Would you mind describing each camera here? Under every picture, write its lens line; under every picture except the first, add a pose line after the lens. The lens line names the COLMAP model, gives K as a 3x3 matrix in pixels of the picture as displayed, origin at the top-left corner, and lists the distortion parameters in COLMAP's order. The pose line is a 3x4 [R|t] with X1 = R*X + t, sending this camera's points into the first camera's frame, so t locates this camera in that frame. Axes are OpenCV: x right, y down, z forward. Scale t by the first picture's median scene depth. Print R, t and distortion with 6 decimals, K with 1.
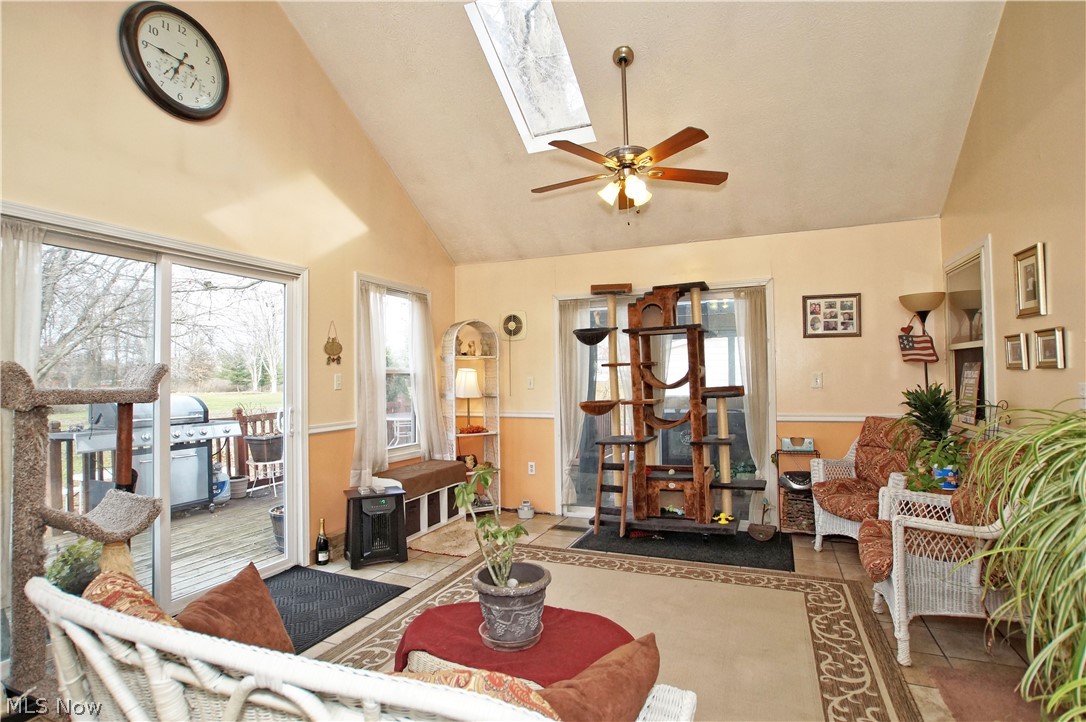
lens RADIAL K [[568.5, 0, 544.7], [0, 568.5, 355.5], [0, 0, 1]] dist [-0.001768, -0.000110]
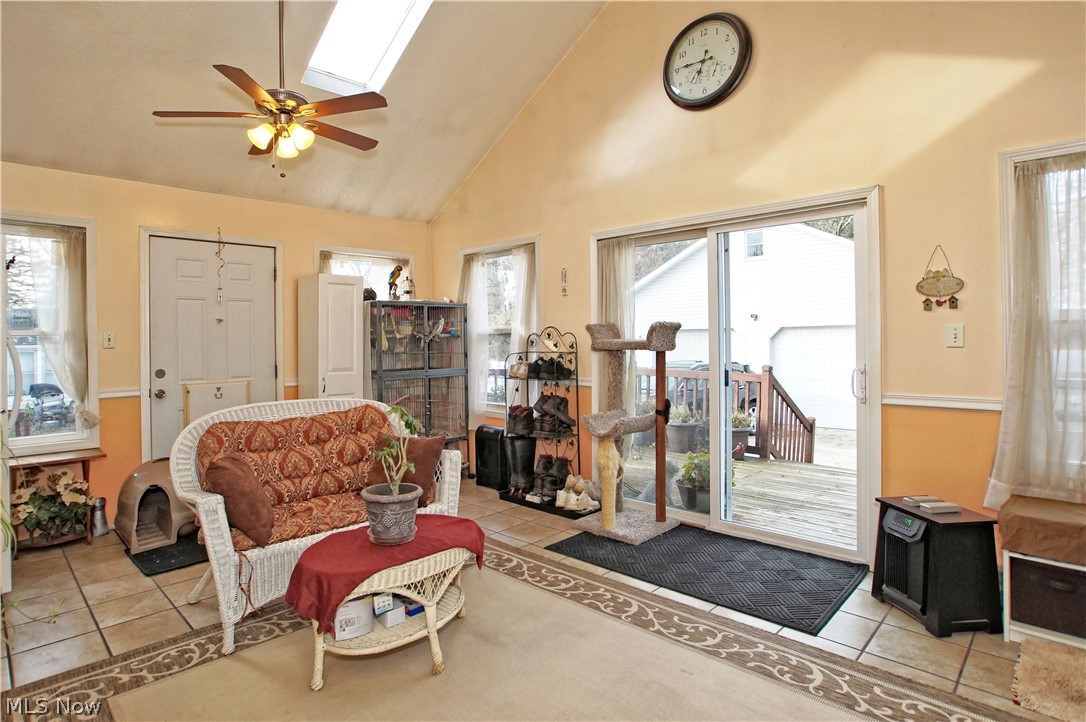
lens RADIAL K [[568.5, 0, 544.7], [0, 568.5, 355.5], [0, 0, 1]] dist [-0.001768, -0.000110]
pose [[-0.335281, 0.018524, -0.941936, 0.482398], [0.031386, 0.999471, 0.008484, 0.056332], [0.941595, -0.026720, -0.335685, 0.890518]]
